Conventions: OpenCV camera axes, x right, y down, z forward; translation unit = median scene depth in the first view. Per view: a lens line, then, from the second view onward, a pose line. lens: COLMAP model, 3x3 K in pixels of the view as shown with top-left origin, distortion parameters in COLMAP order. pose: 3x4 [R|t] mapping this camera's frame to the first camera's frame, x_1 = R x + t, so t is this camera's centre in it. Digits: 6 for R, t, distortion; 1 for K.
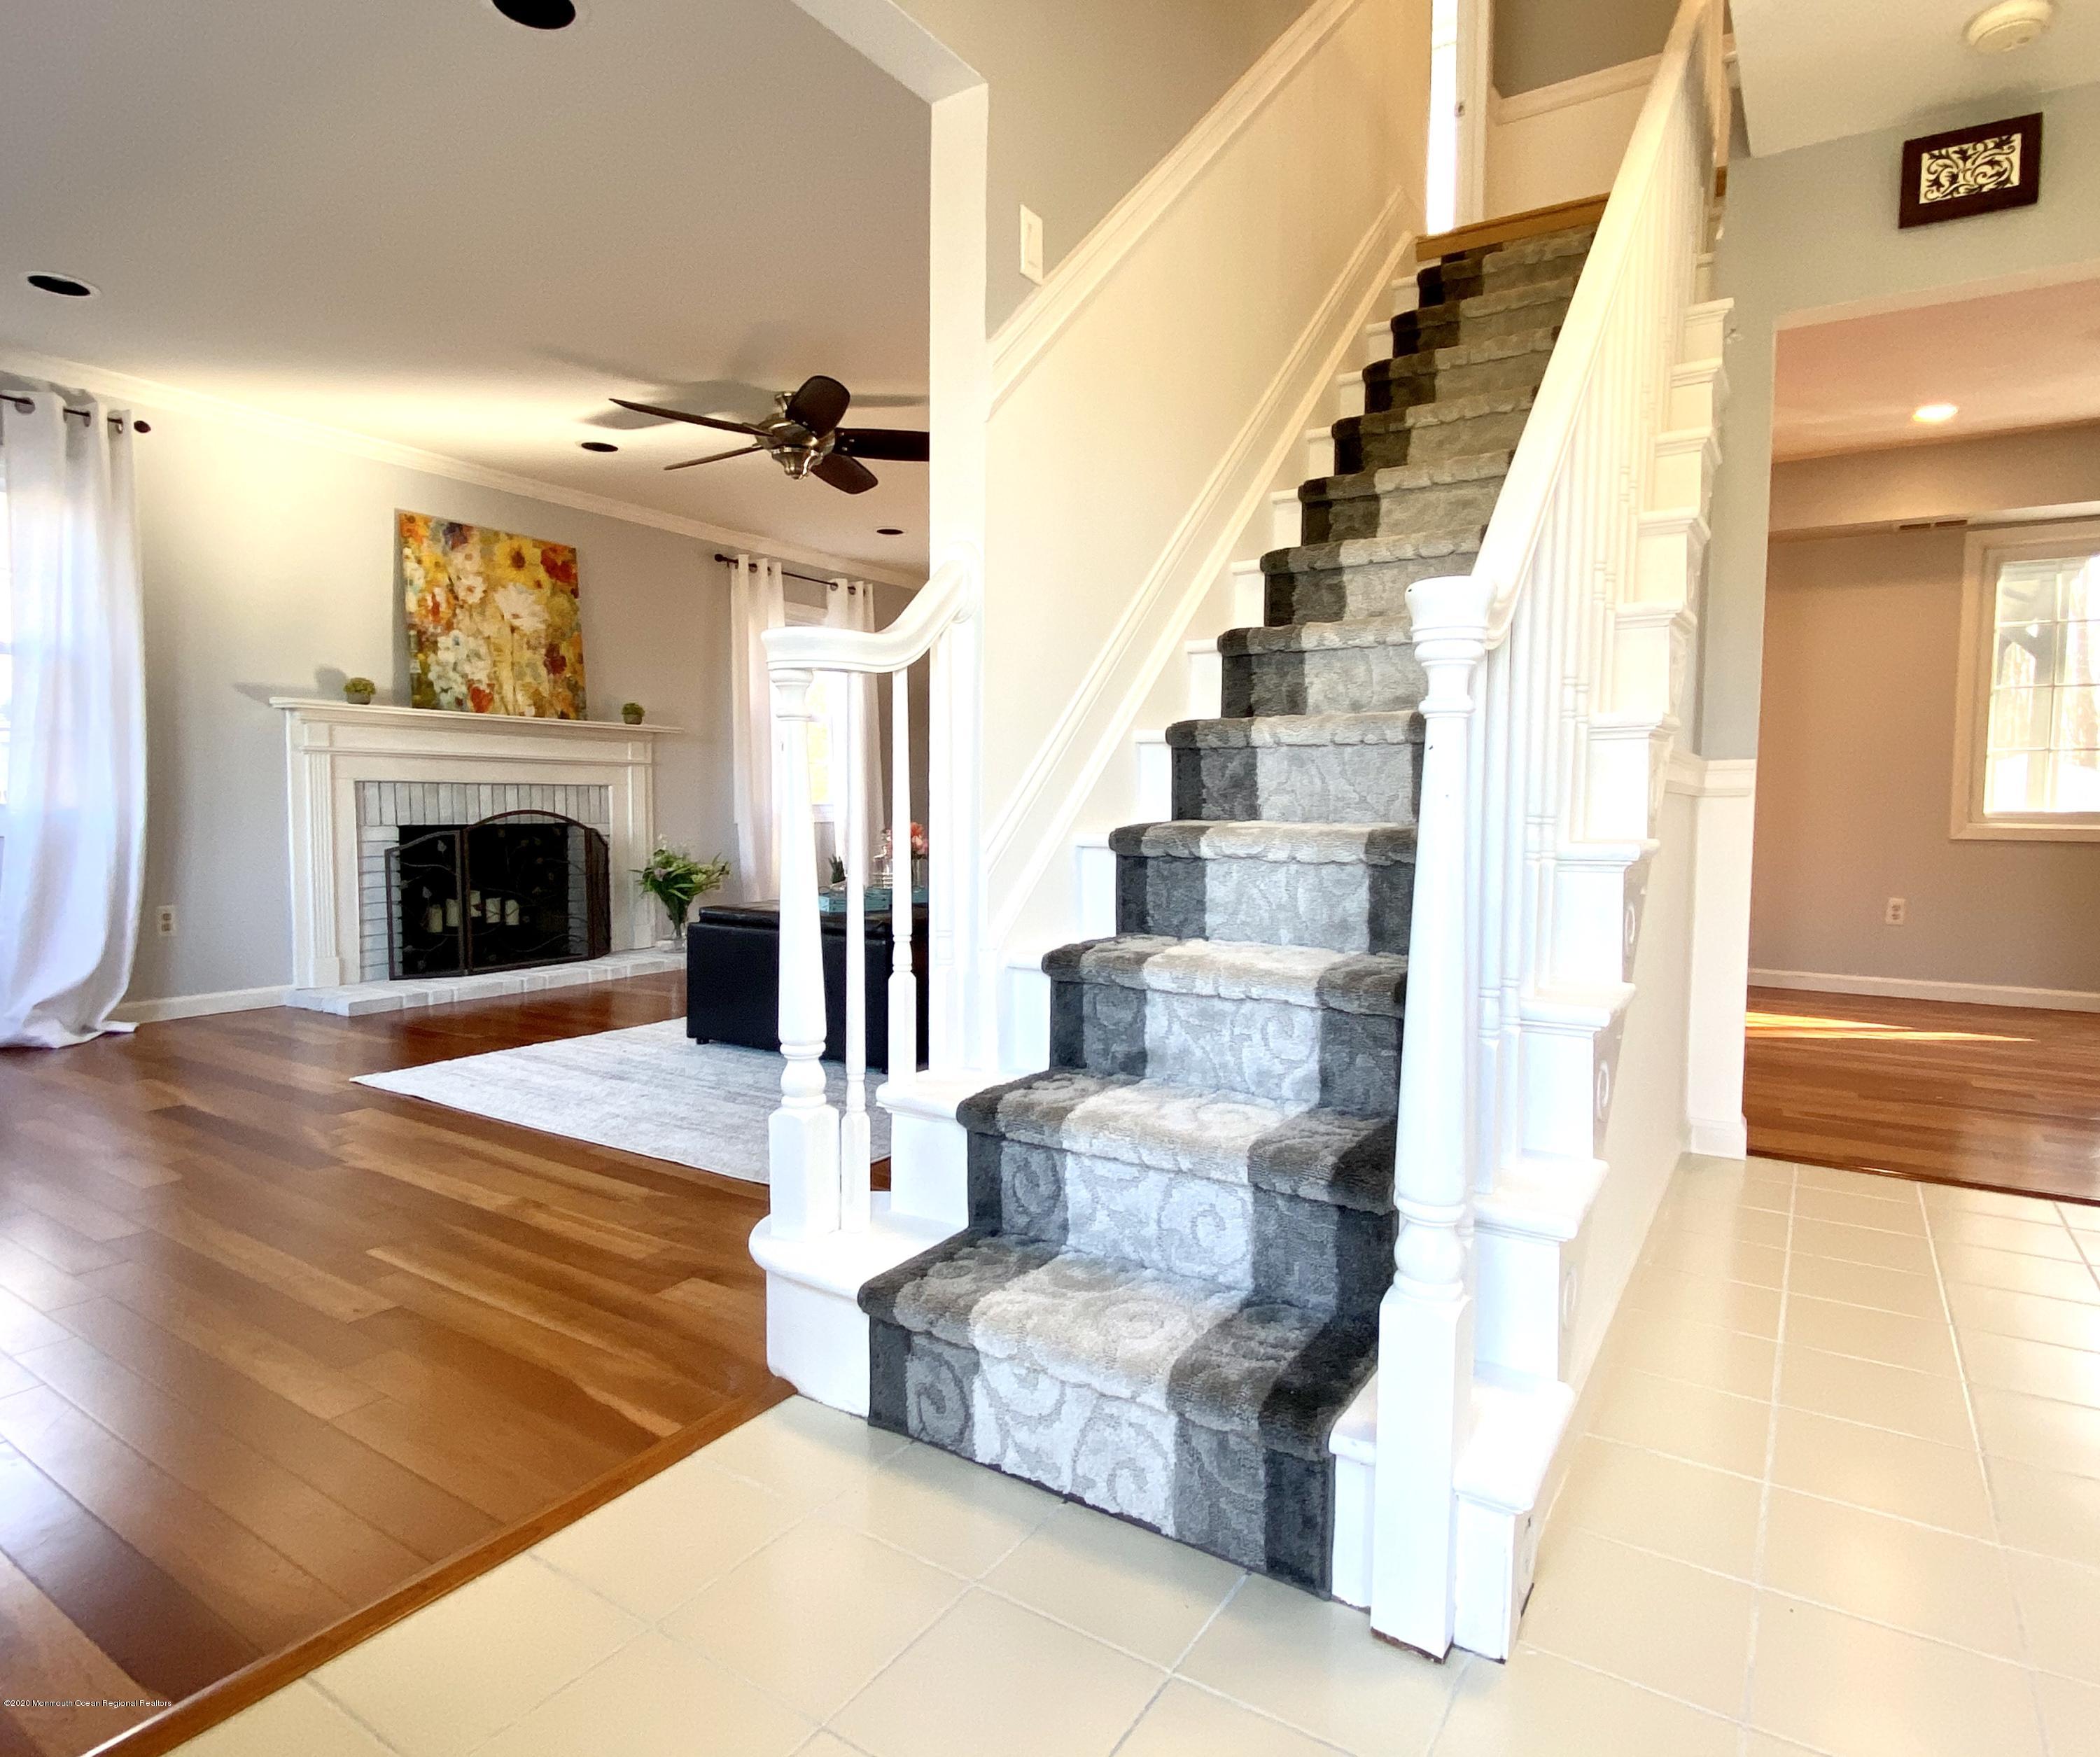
lens RADIAL K [[1189.7, 0, 1083.9], [0, 1189.7, 883.6], [0, 0, 1]] dist [0.025694, -0.053094]
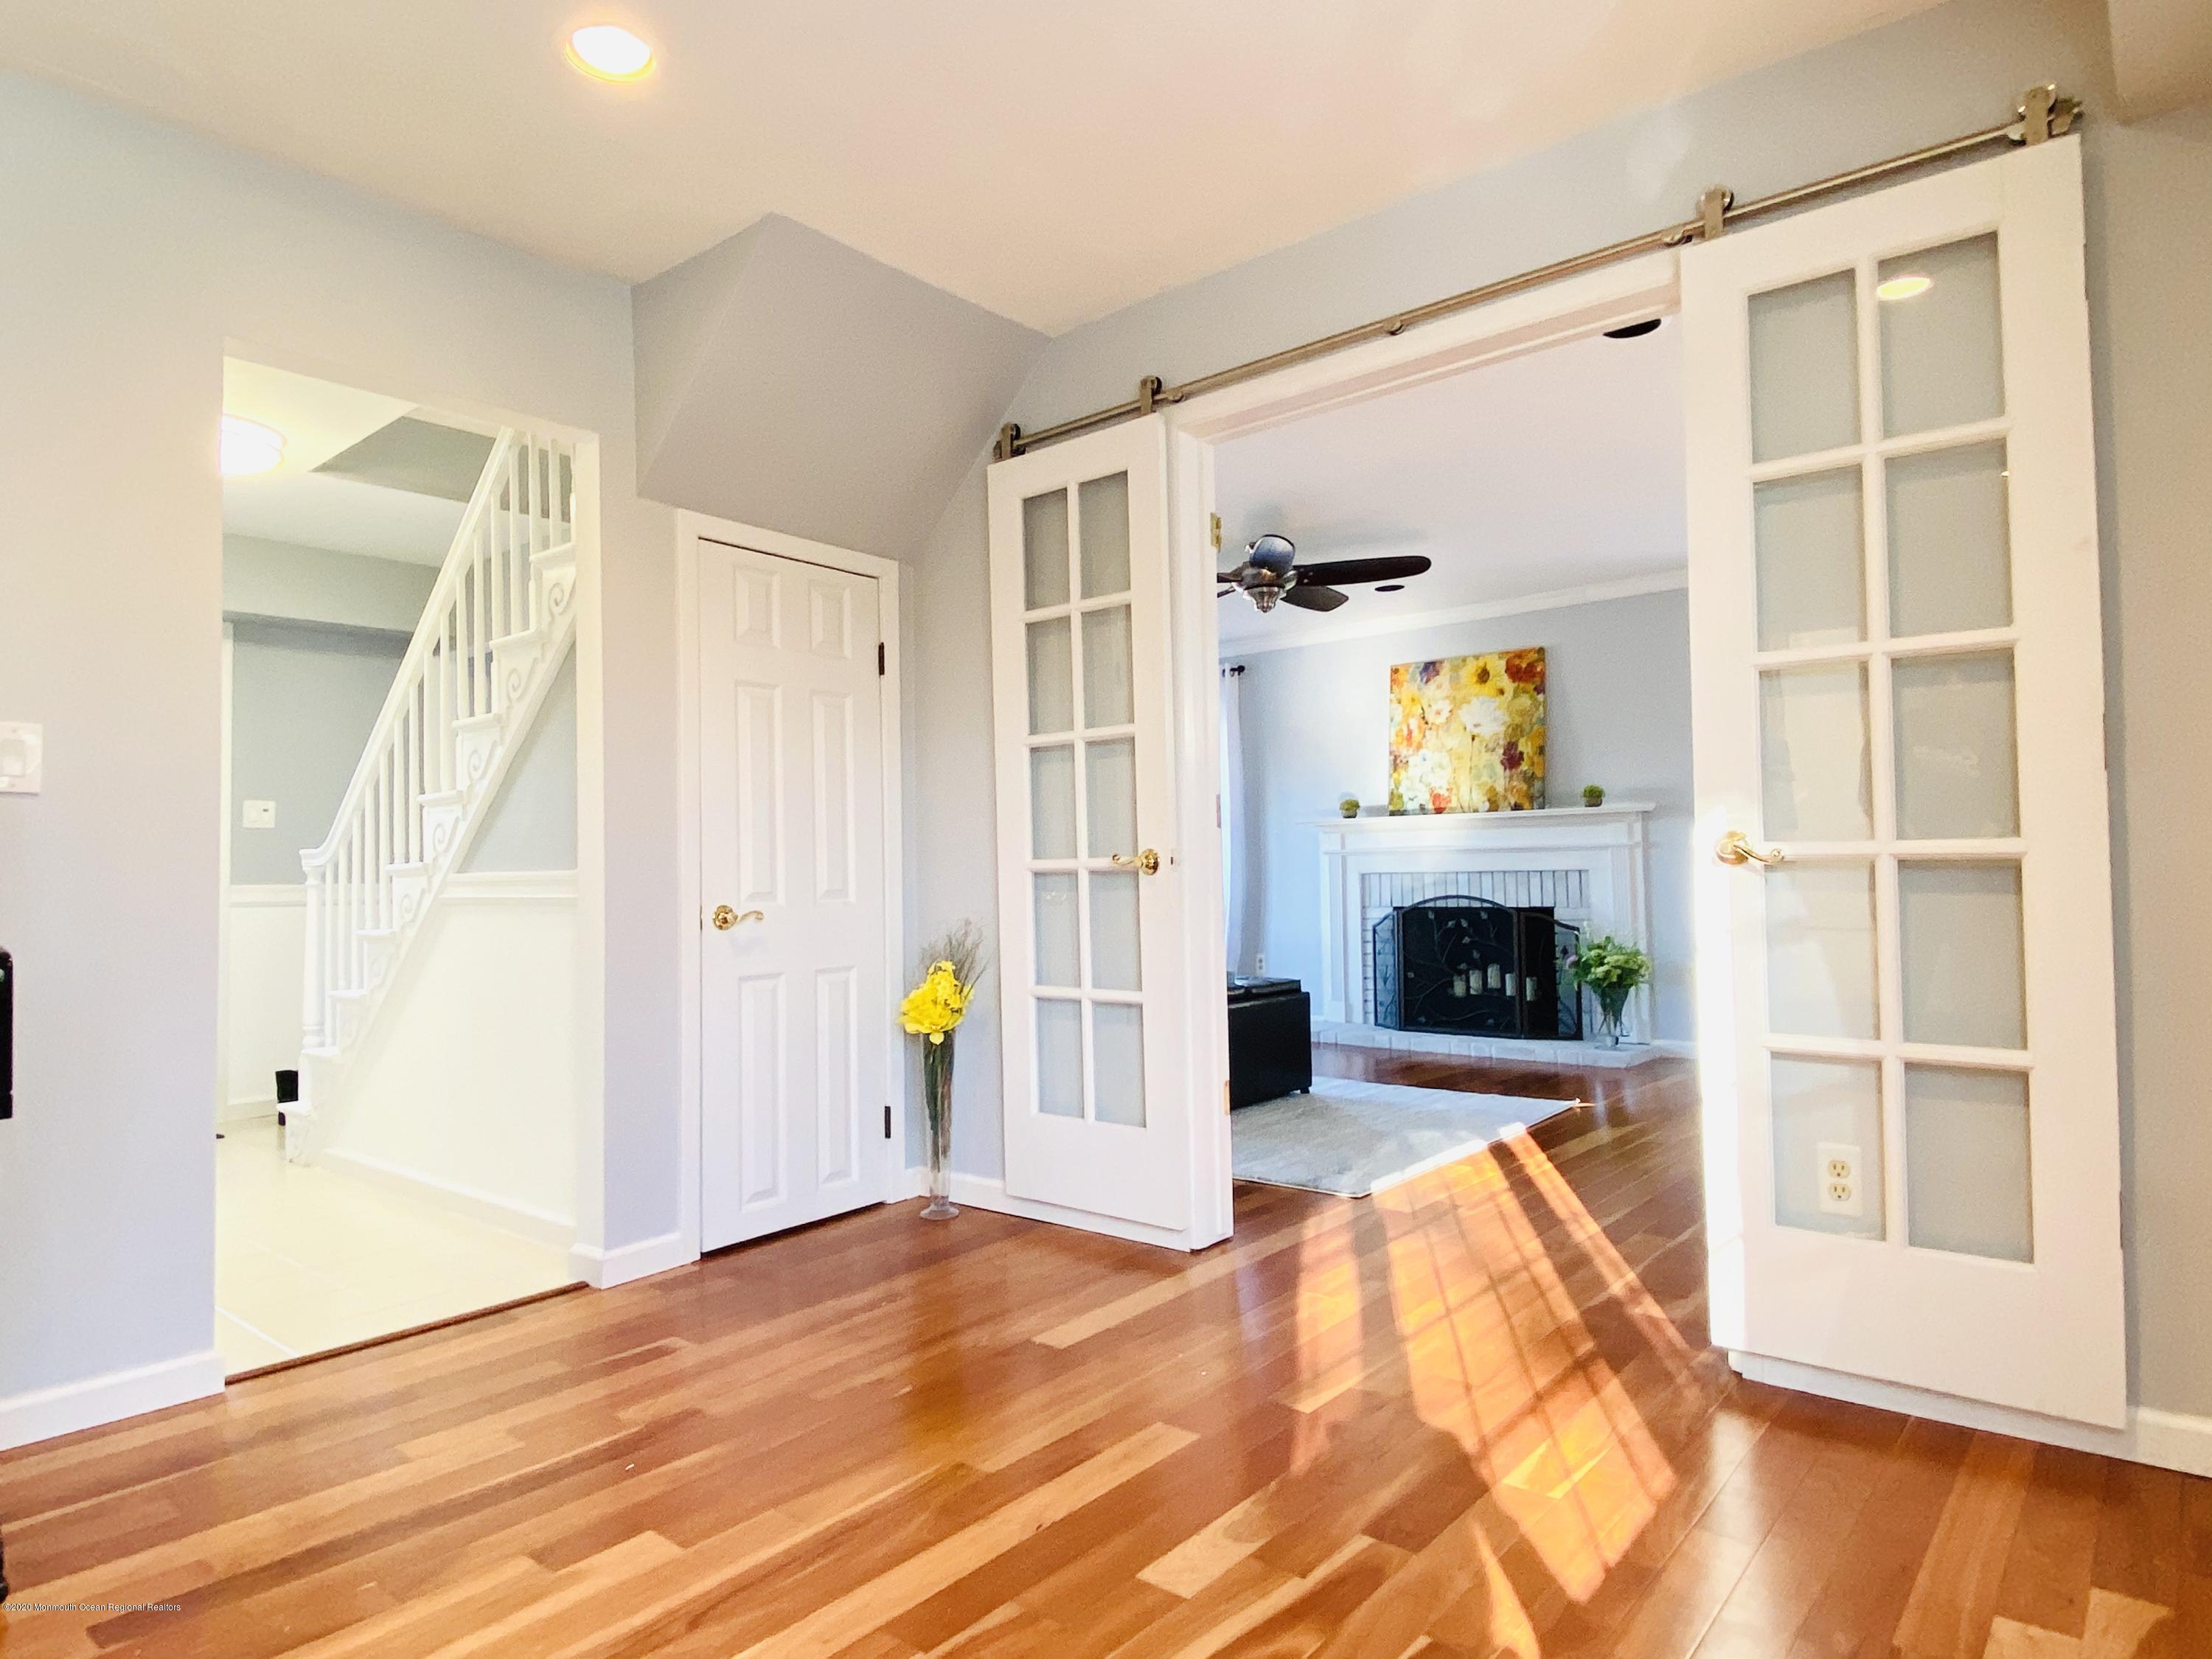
lens RADIAL K [[1295.3, 0, 1100.2], [0, 1295.3, 825.4], [0, 0, 1]] dist [0.062703, -0.060630]
pose [[-0.139489, -0.044798, -0.989210, 0.839041], [-0.046806, 0.998158, -0.038603, -0.066211], [0.989117, 0.040917, -0.141329, 0.858684]]
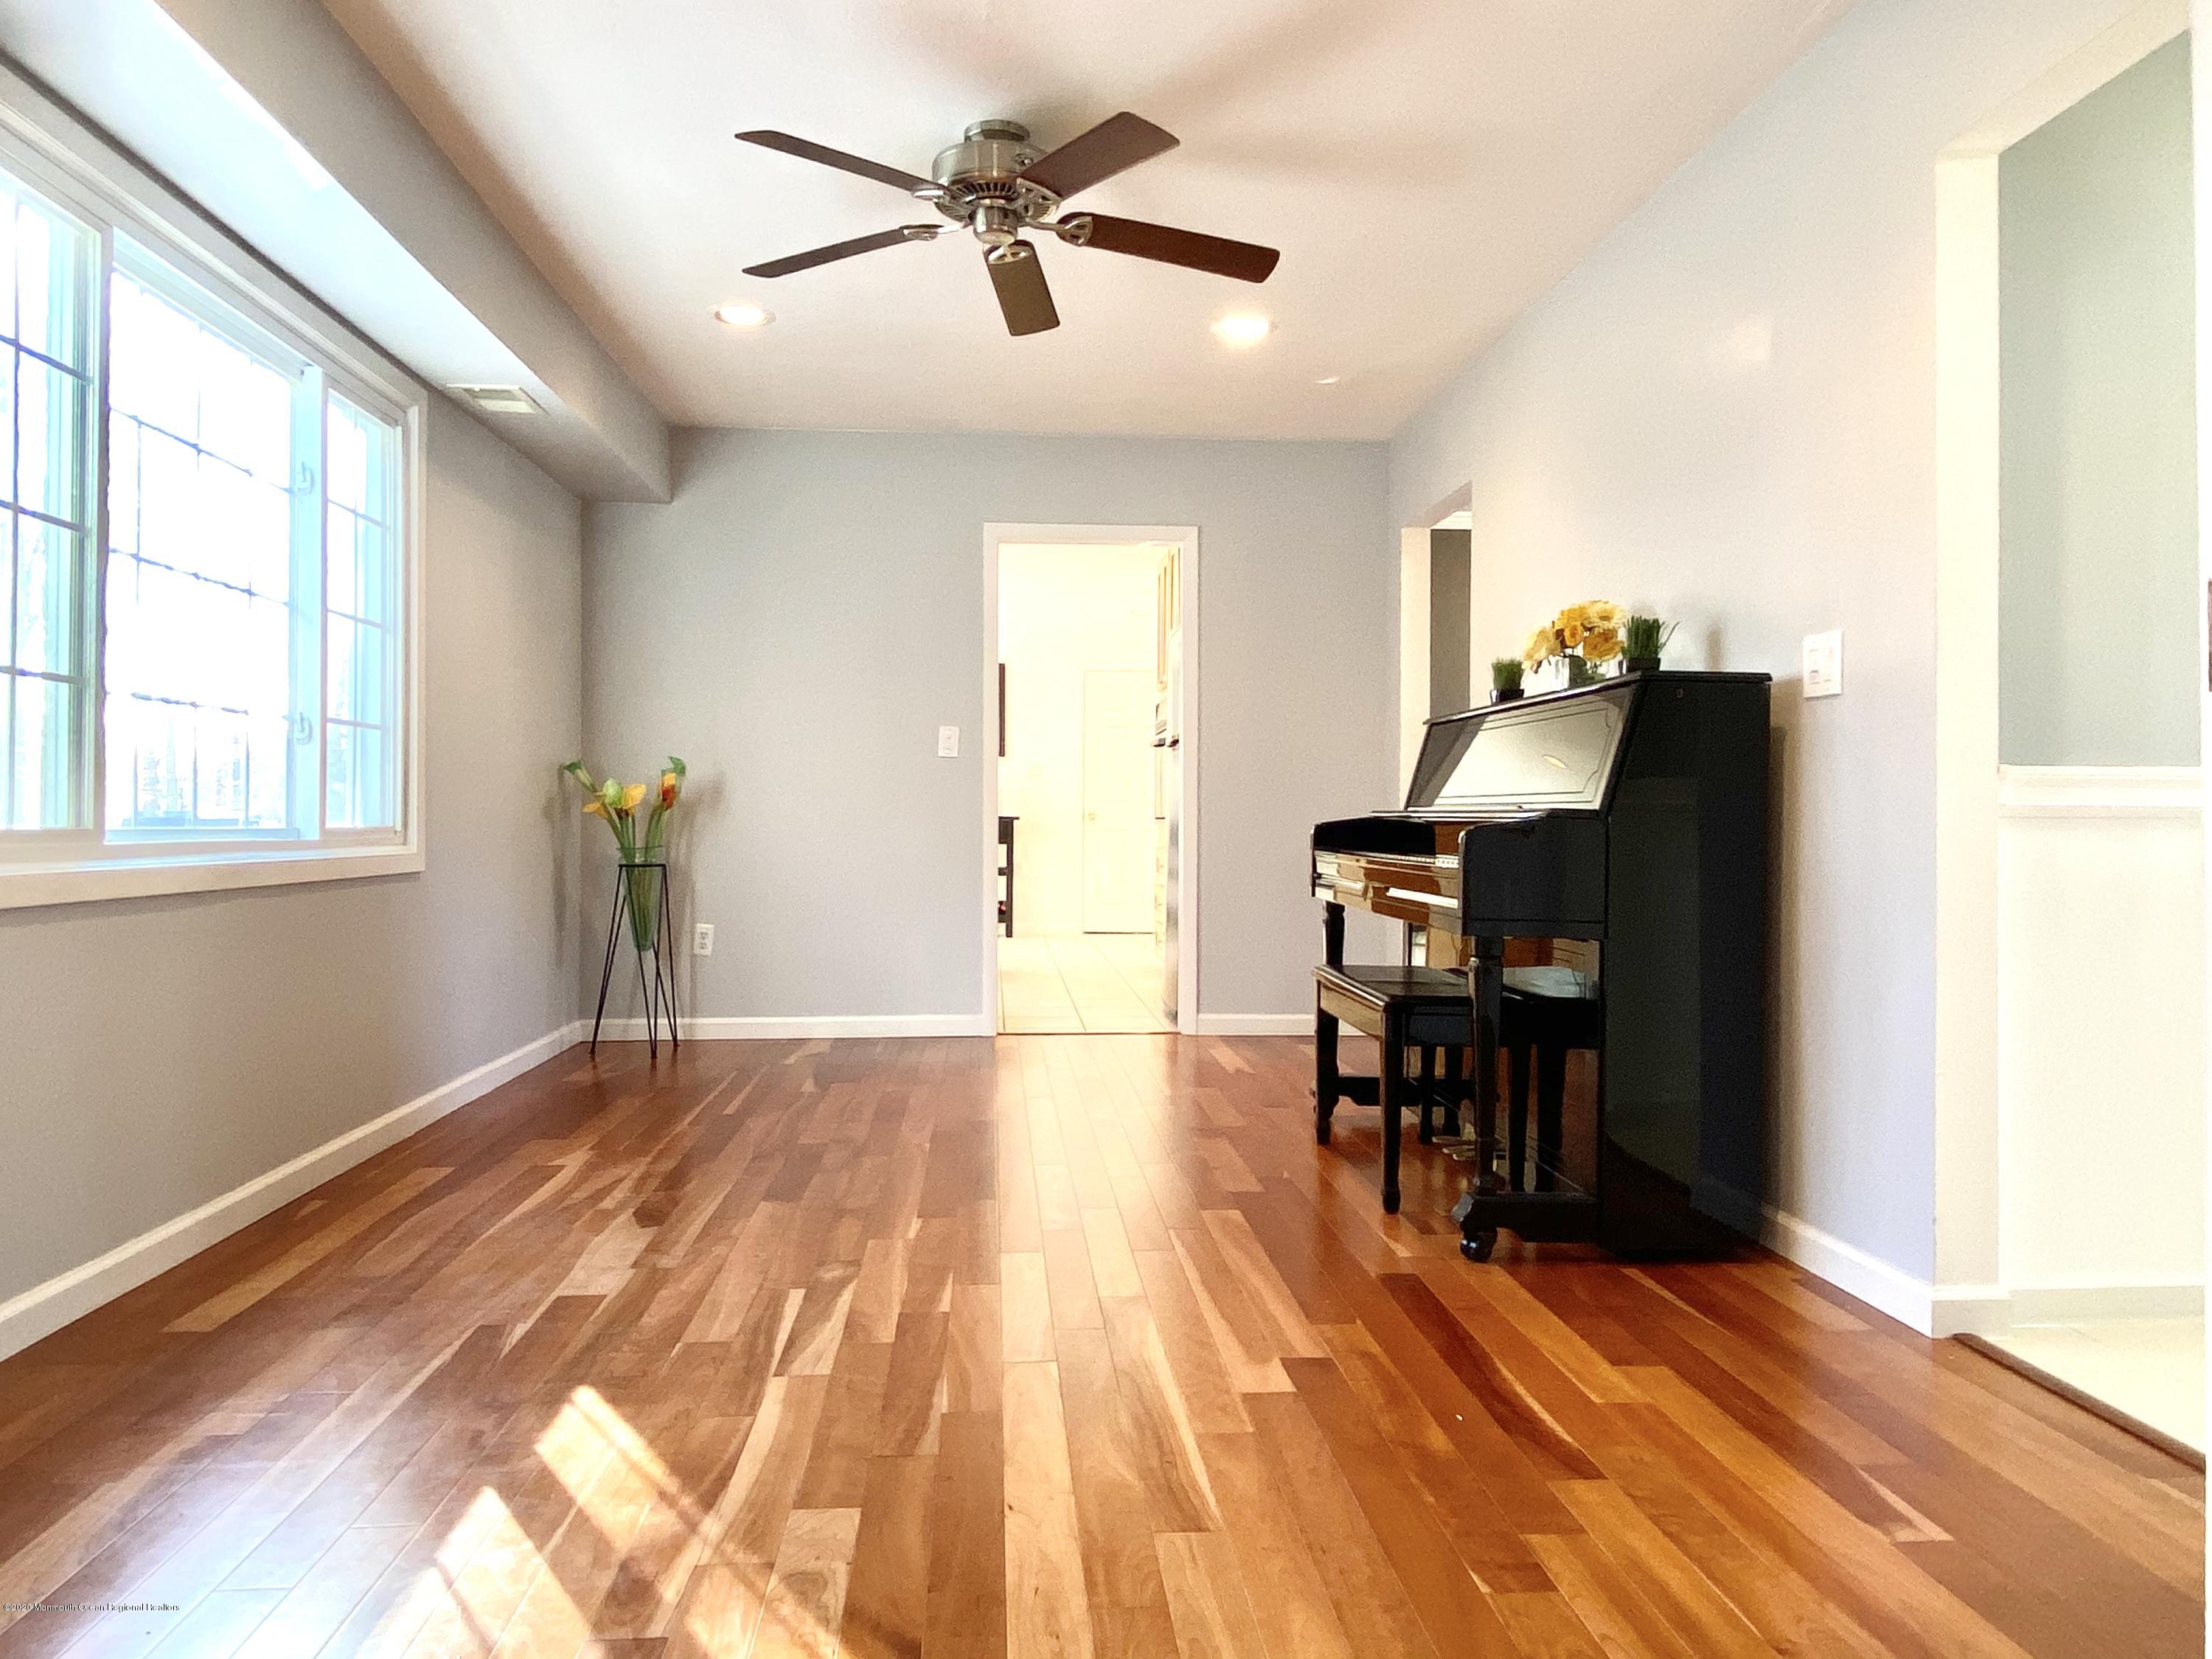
lens RADIAL K [[1442.0, 0, 1106.0], [0, 1442.0, 829.5], [0, 0, 1]] dist [0.000468, -0.000425]
pose [[-0.597763, -0.021073, 0.801396, 0.237732], [0.044438, 0.997246, 0.059369, -0.070613], [-0.800440, 0.071101, -0.595181, 0.967204]]
